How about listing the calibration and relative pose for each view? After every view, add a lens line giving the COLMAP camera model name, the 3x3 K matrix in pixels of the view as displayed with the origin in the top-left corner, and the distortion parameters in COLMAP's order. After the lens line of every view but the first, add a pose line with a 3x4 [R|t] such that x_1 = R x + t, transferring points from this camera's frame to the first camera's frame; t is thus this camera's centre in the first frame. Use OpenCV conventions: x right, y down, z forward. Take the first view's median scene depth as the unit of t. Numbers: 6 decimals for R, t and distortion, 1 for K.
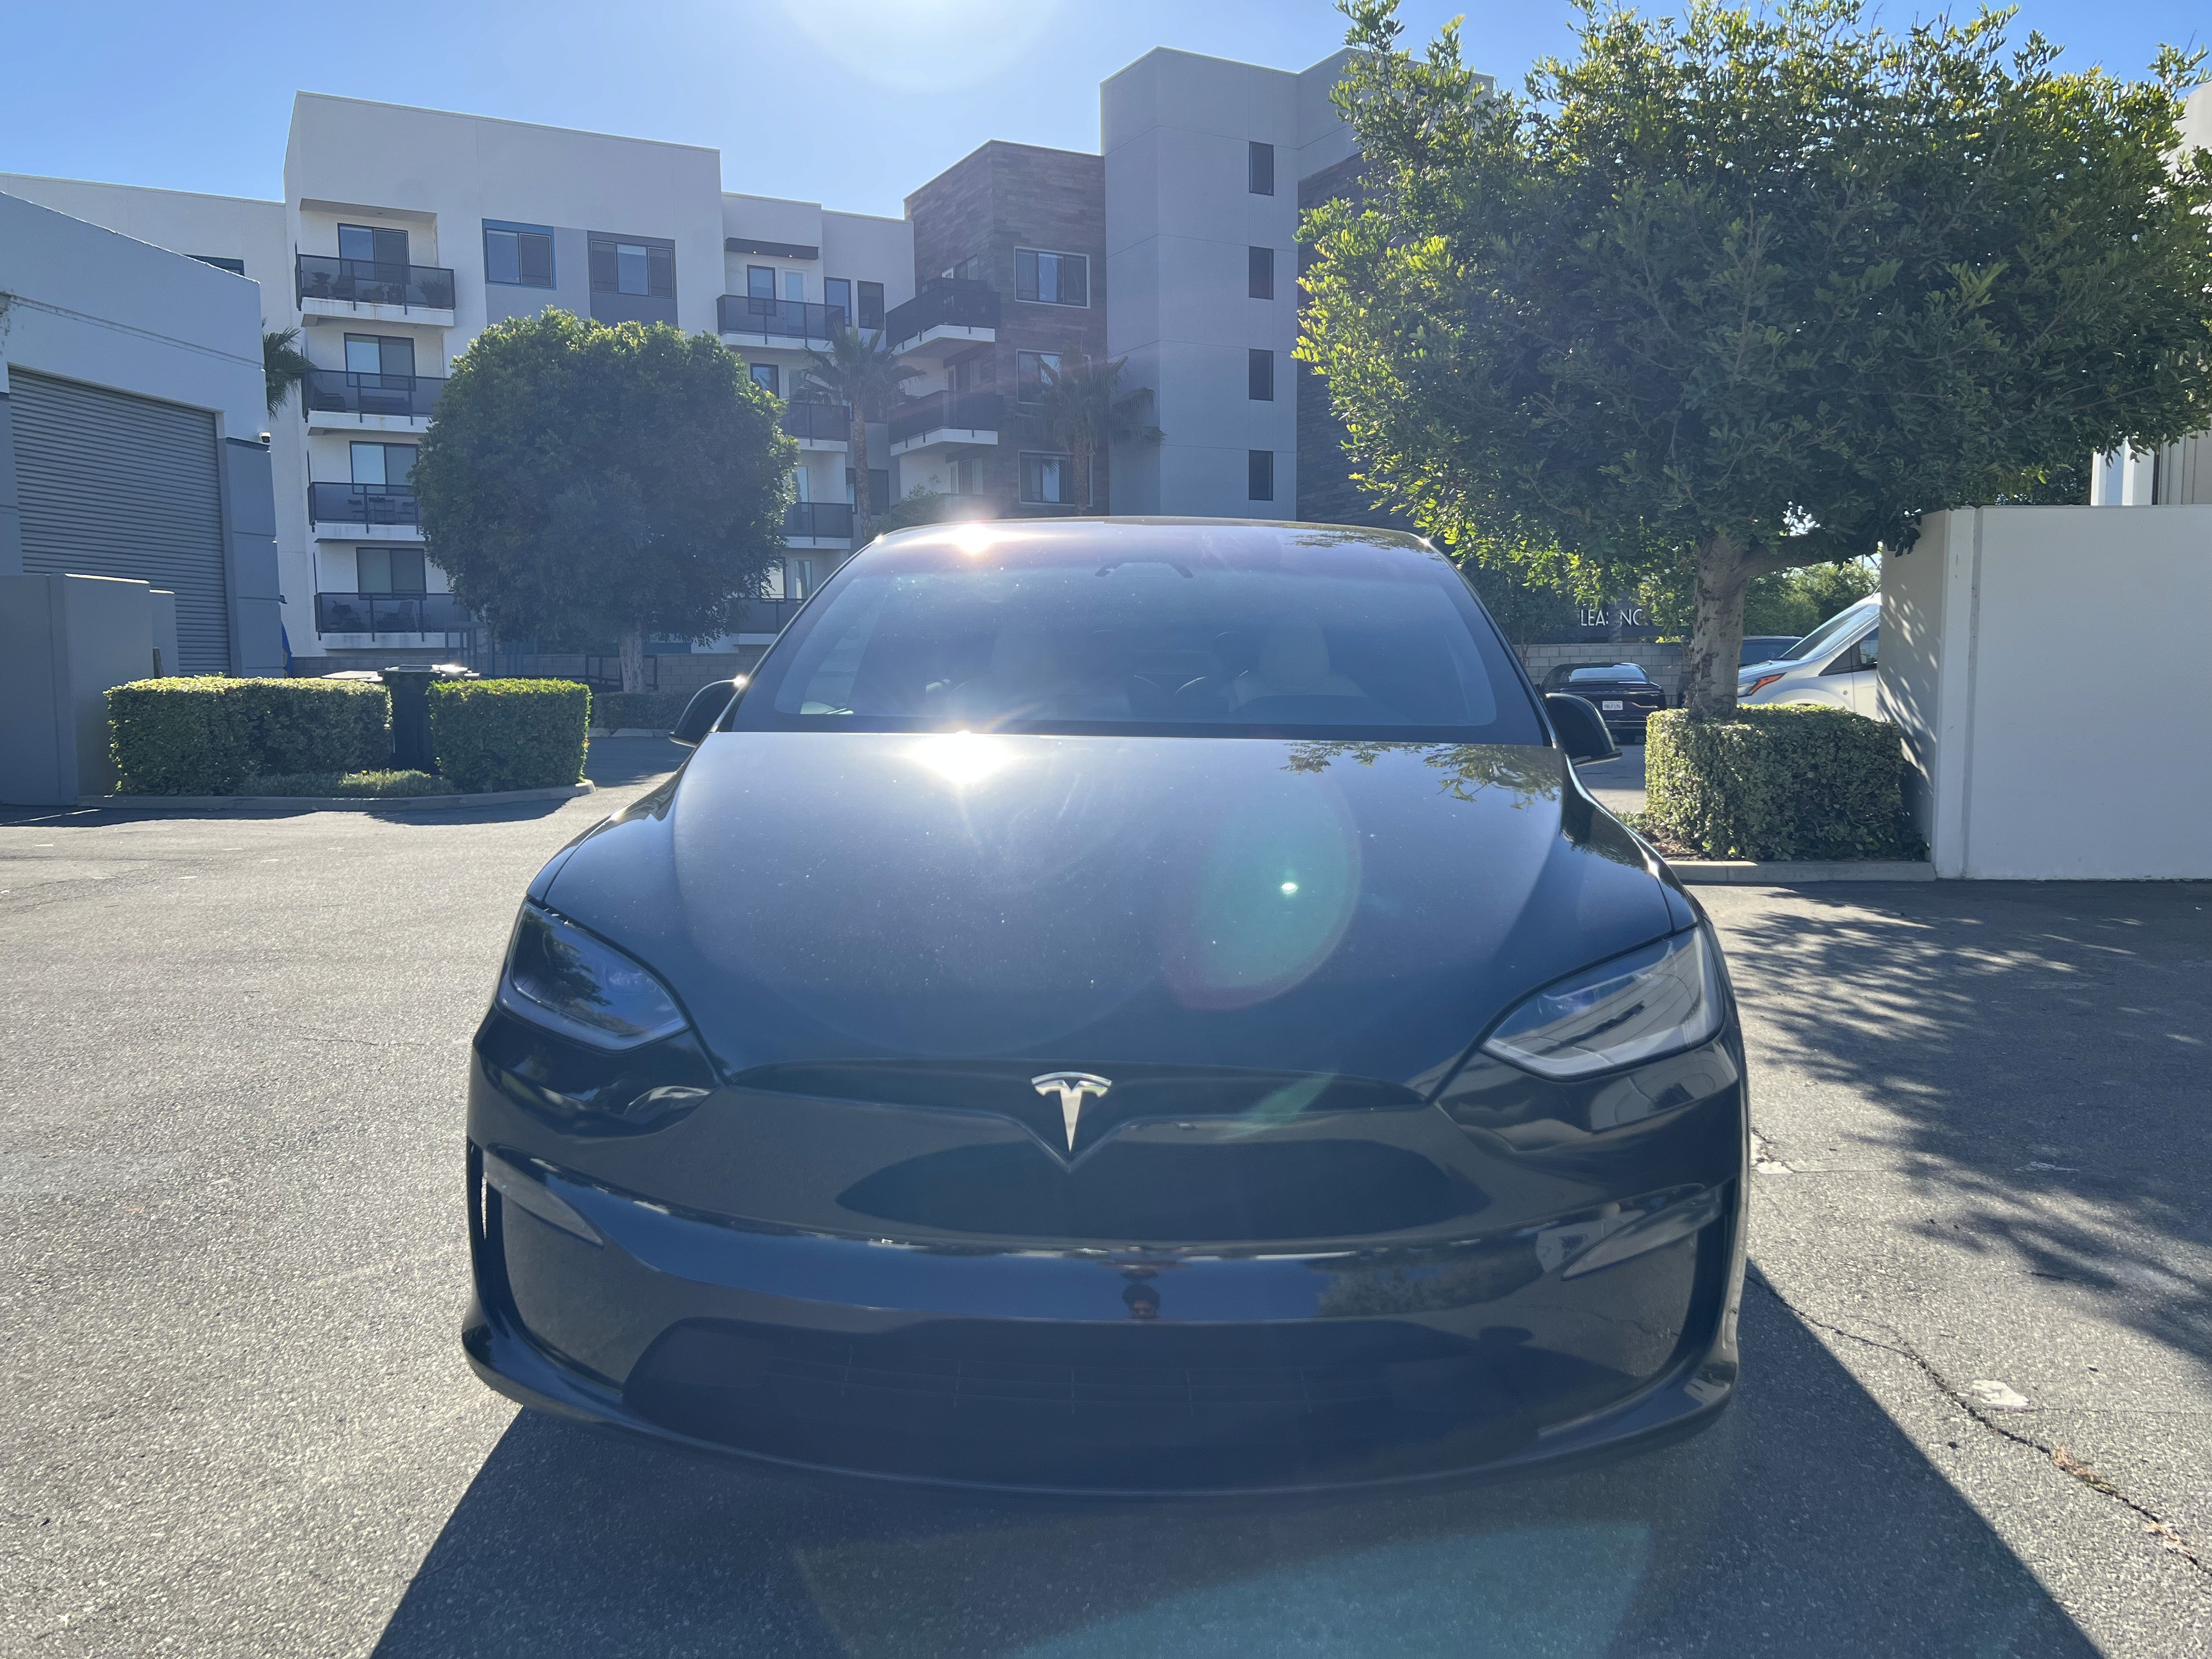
lens RADIAL K [[1647.5, 0, 1128.9], [0, 1647.5, 860.1], [0, 0, 1]] dist [0.002529, -0.005372]
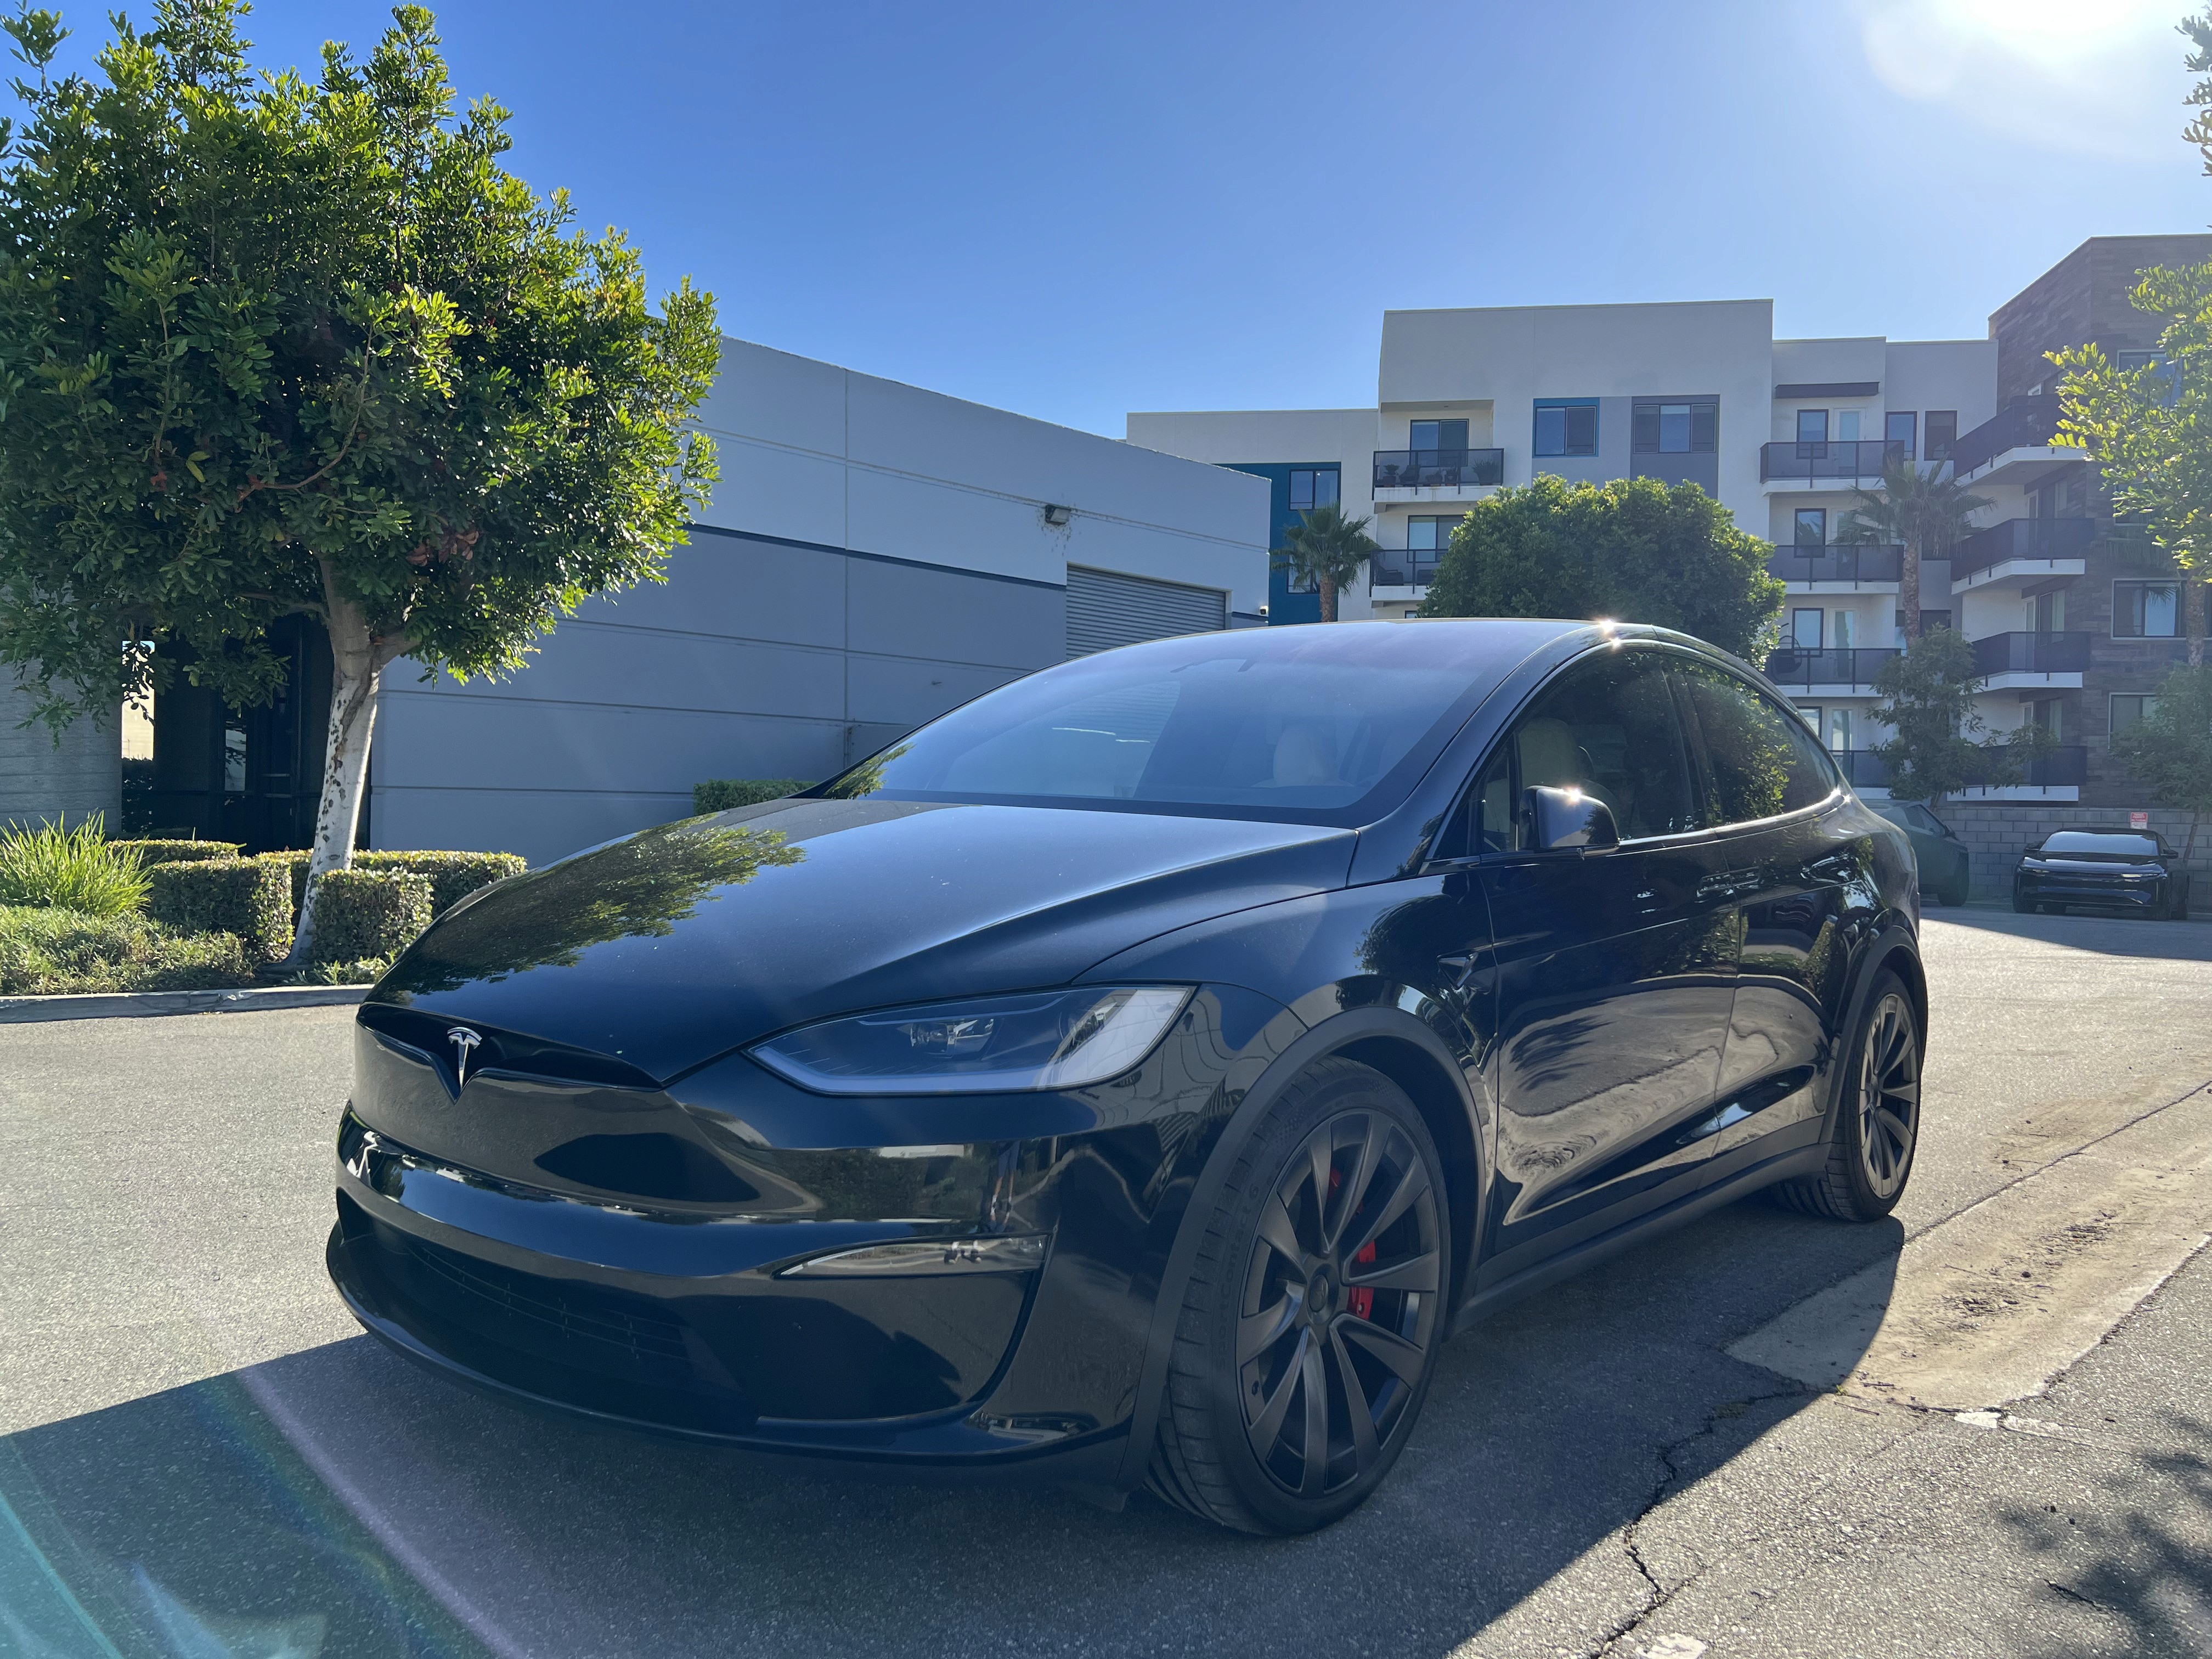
lens RADIAL K [[1646.0, 0, 1111.9], [0, 1646.0, 854.5], [0, 0, 1]] dist [0.048057, -0.050057]
pose [[0.802111, 0.036561, -0.596055, 0.040308], [-0.093943, 0.993422, -0.065483, 0.001180], [0.589739, 0.108520, 0.800269, 0.008665]]
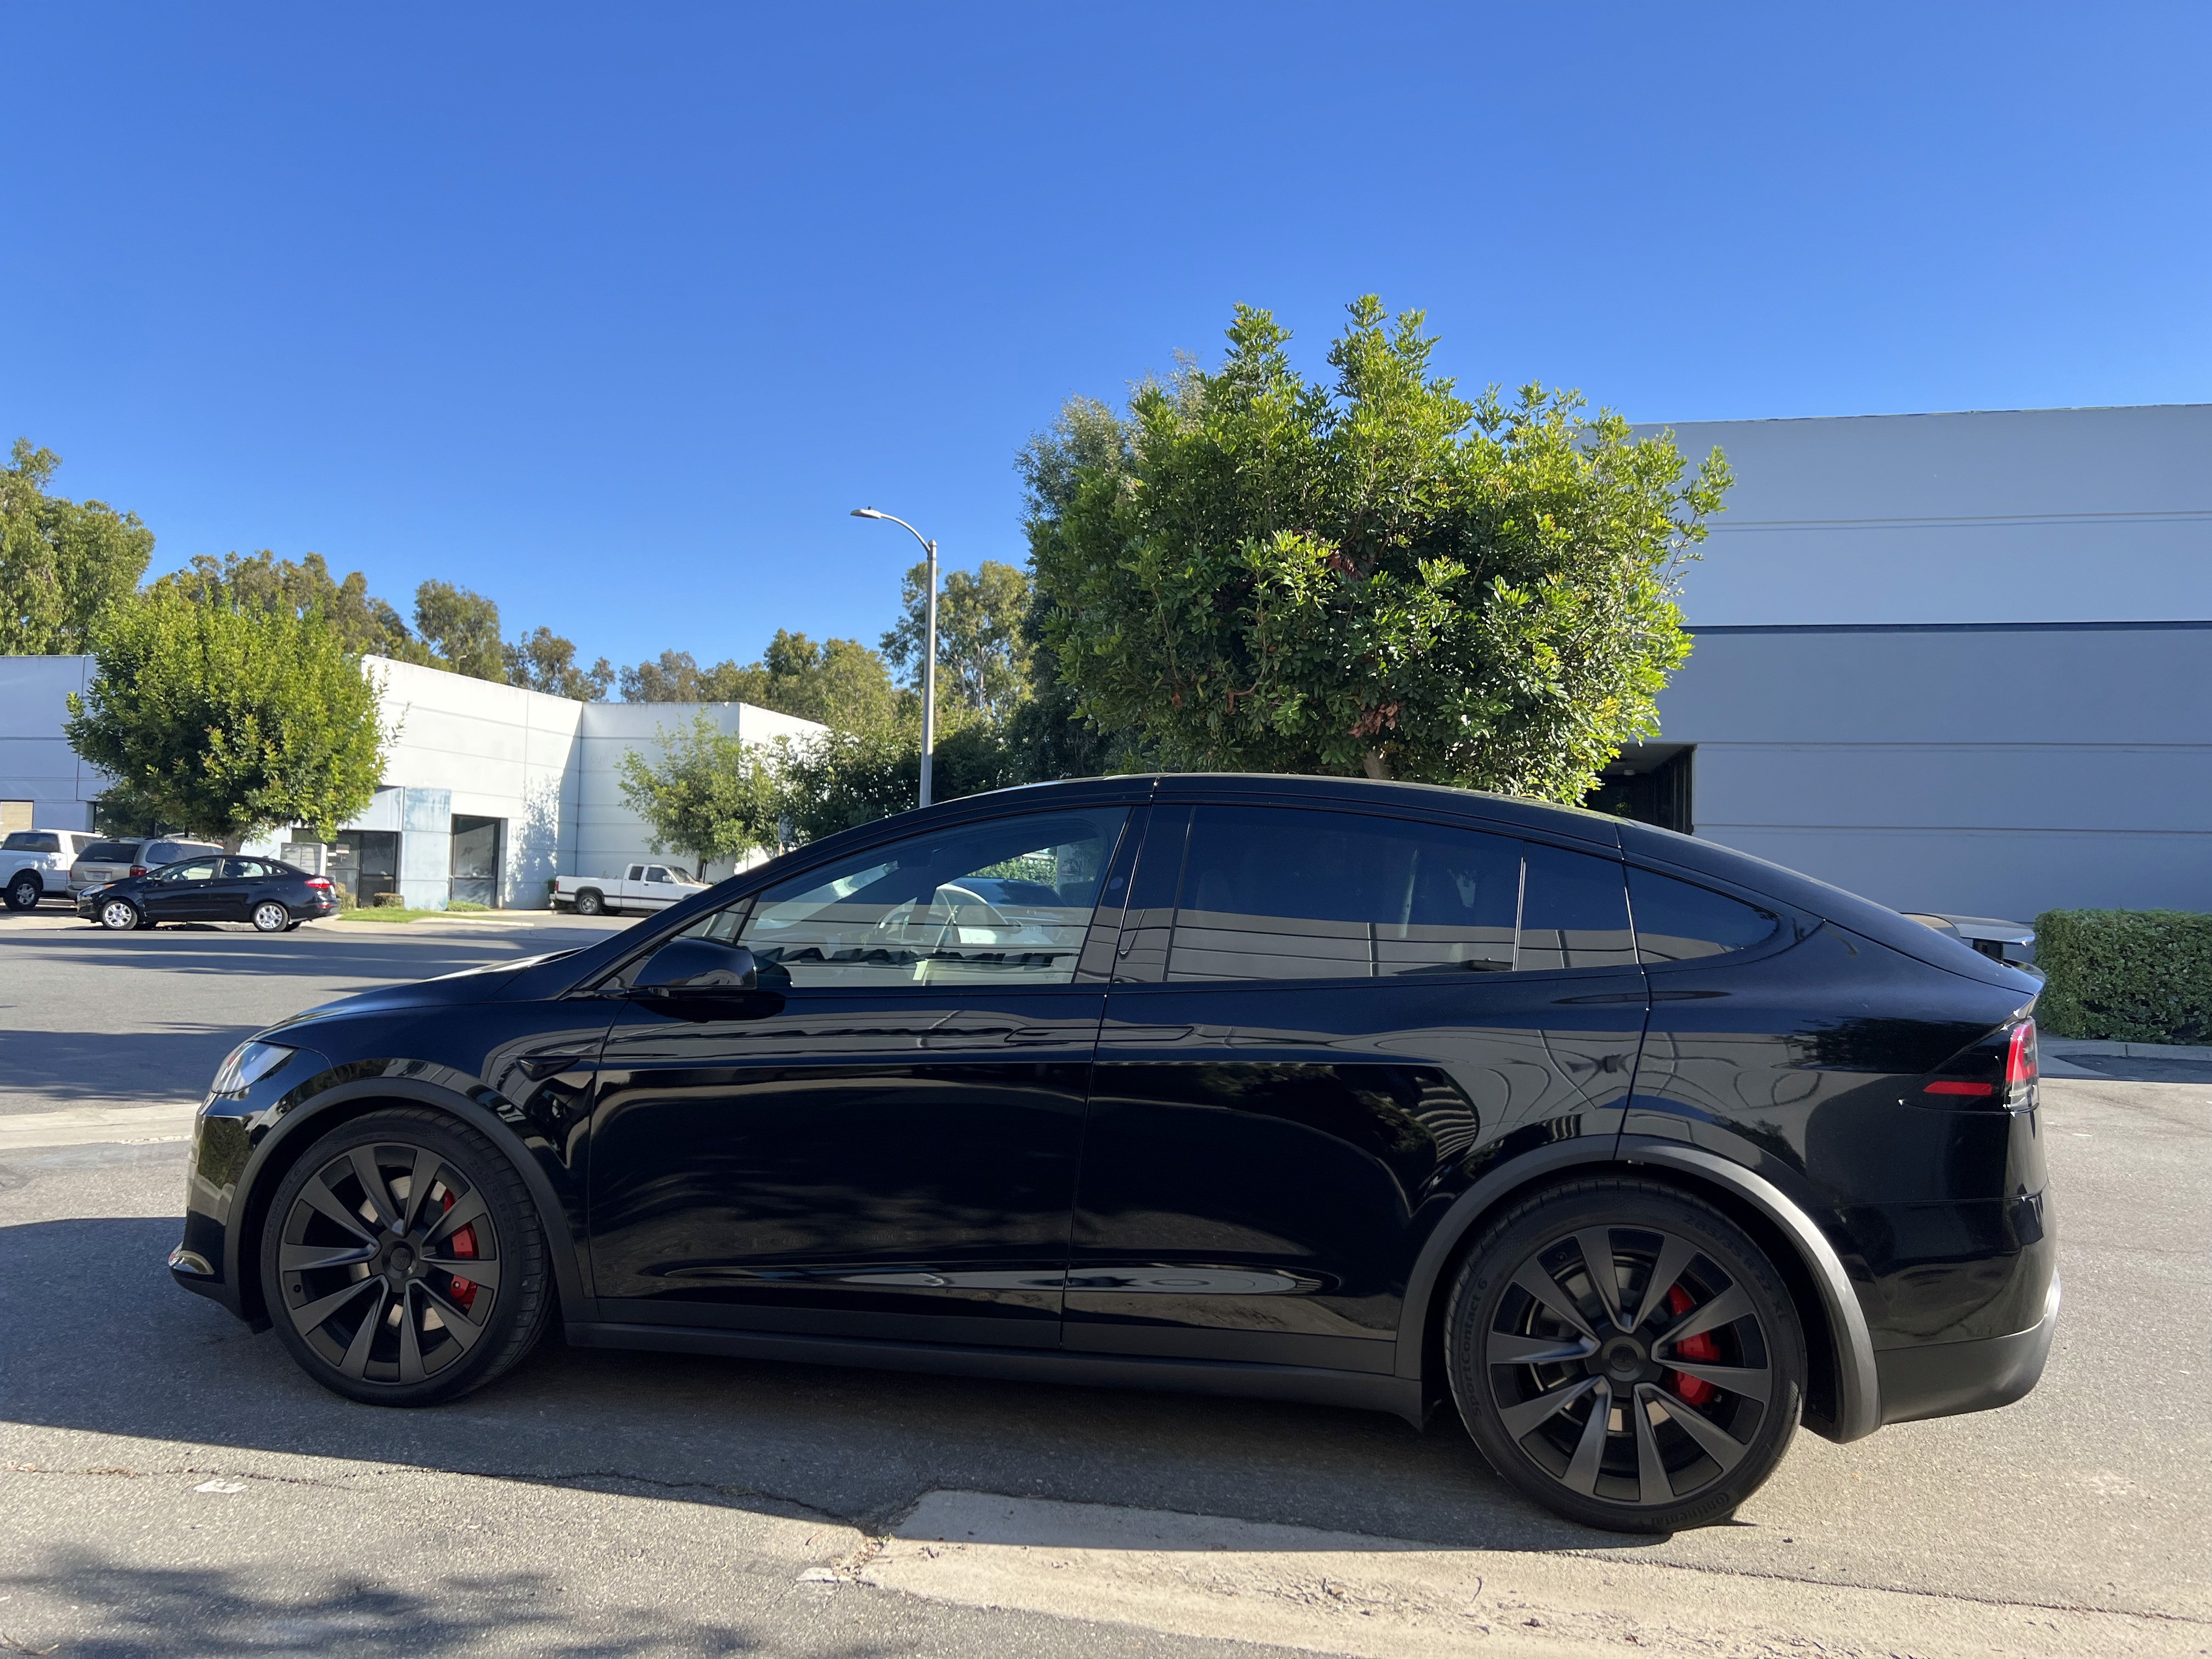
lens RADIAL K [[1649.0, 0, 1109.4], [0, 1649.0, 834.2], [0, 0, 1]] dist [0.051486, -0.071390]
pose [[-0.099934, -0.027422, -0.994616, 0.091265], [-0.146779, 0.989090, -0.012522, -0.013280], [0.984108, 0.144737, -0.102869, 0.091436]]
